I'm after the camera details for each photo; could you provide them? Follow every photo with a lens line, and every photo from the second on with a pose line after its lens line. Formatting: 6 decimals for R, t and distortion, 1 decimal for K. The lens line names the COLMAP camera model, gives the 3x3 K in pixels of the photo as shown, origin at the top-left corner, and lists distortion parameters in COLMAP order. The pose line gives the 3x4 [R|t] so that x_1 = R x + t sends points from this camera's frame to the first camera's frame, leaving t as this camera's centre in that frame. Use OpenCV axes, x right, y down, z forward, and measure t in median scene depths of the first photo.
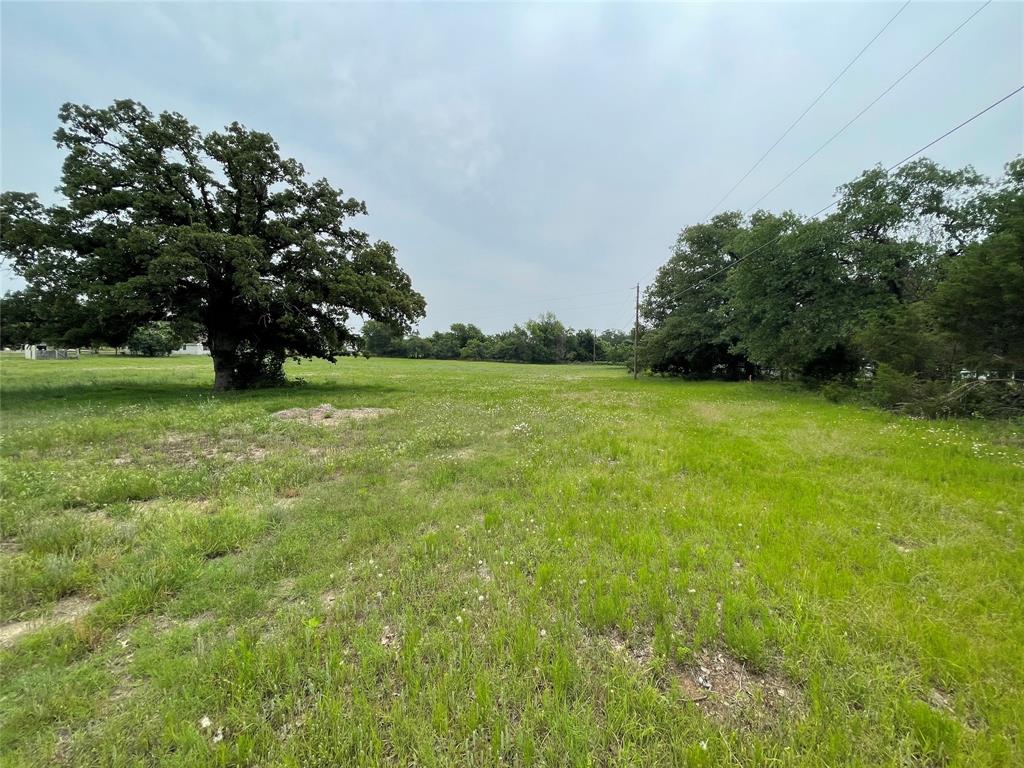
lens RADIAL K [[409.3, 0, 509.6], [0, 409.3, 377.6], [0, 0, 1]] dist [-0.001064, -0.000404]
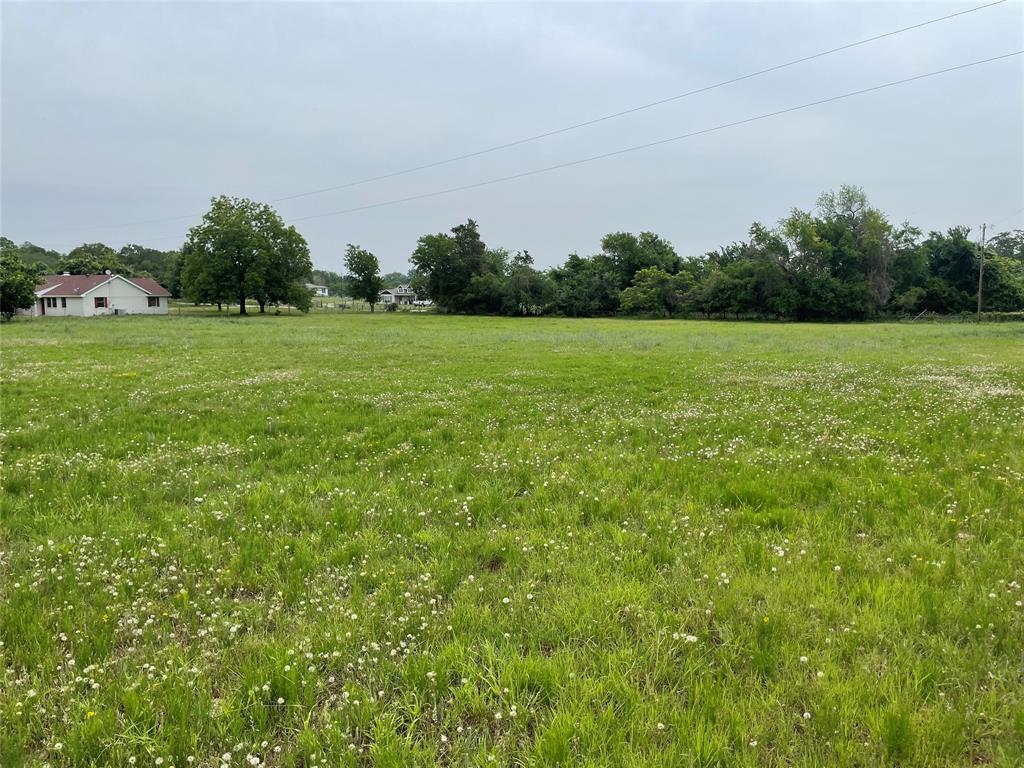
lens RADIAL K [[771.2, 0, 508.4], [0, 771.2, 381.5], [0, 0, 1]] dist [0.100064, -0.145357]
pose [[0.953440, 0.004378, -0.301551, 0.013261], [0.007714, 0.999213, 0.038897, -0.007119], [0.301484, -0.039412, 0.952656, 0.177880]]
